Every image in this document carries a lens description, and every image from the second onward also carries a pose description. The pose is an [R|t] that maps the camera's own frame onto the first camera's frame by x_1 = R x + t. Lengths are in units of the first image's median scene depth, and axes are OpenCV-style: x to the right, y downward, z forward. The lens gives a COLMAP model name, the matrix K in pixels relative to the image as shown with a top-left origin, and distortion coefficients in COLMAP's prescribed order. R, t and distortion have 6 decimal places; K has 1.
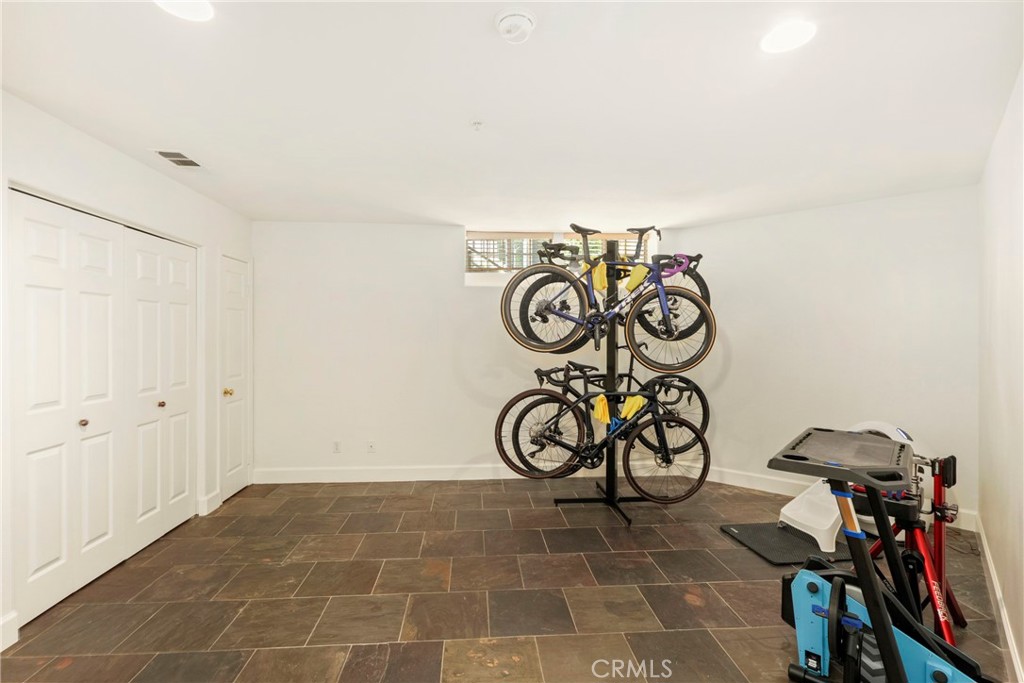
lens RADIAL K [[472.5, 0, 501.5], [0, 472.5, 336.8], [0, 0, 1]] dist [-0.000528, 0.001895]
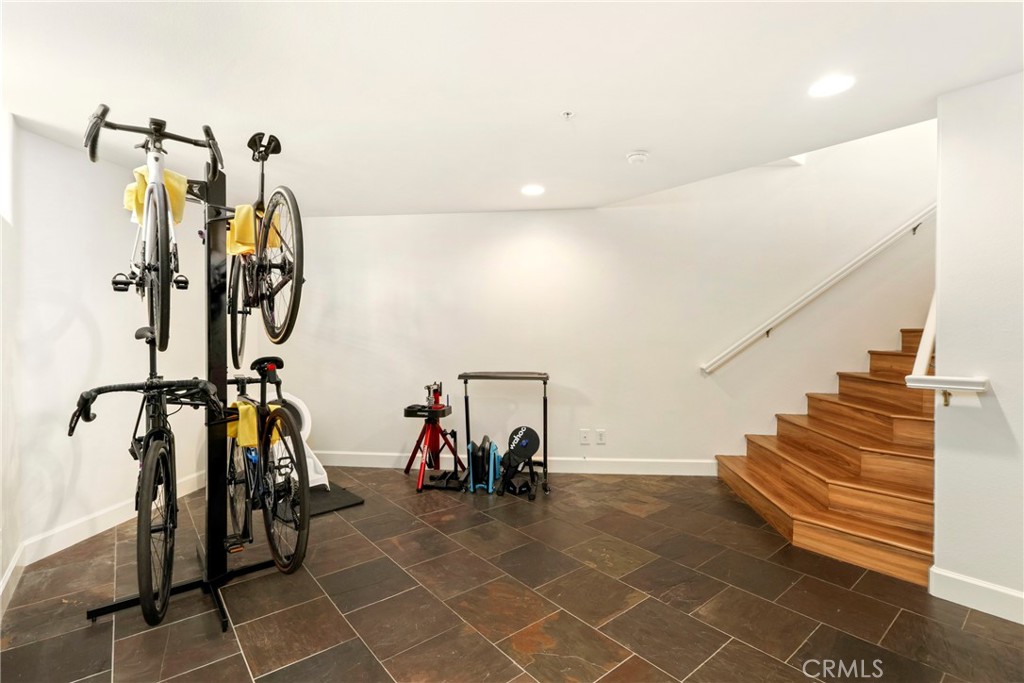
lens RADIAL K [[472.5, 0, 510.8], [0, 472.5, 342.4], [0, 0, 1]] dist [-0.000528, 0.001895]
pose [[-0.583753, -0.013910, 0.811812, -0.744511], [-0.002393, 0.999878, 0.015412, 0.032501], [-0.811928, 0.007054, -0.583715, 1.548006]]
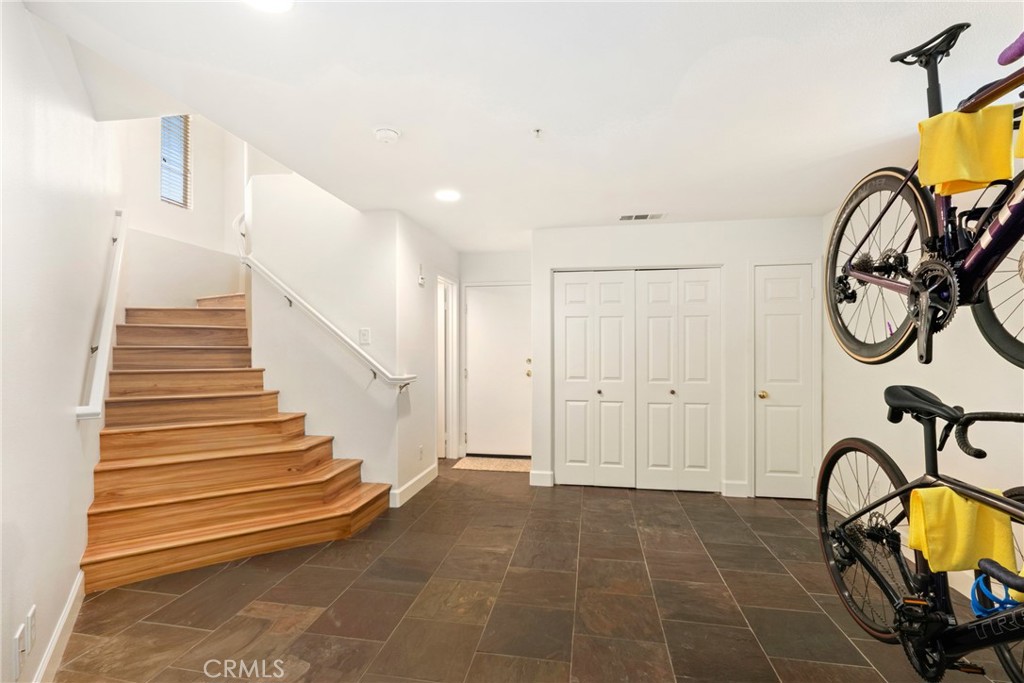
lens RADIAL K [[472.5, 0, 509.0], [0, 472.5, 346.4], [0, 0, 1]] dist [-0.000528, 0.001895]
pose [[-0.238404, -0.007704, -0.971135, 0.883943], [0.001119, 0.999966, -0.008208, 0.027917], [0.971165, -0.003044, -0.238388, 1.076628]]
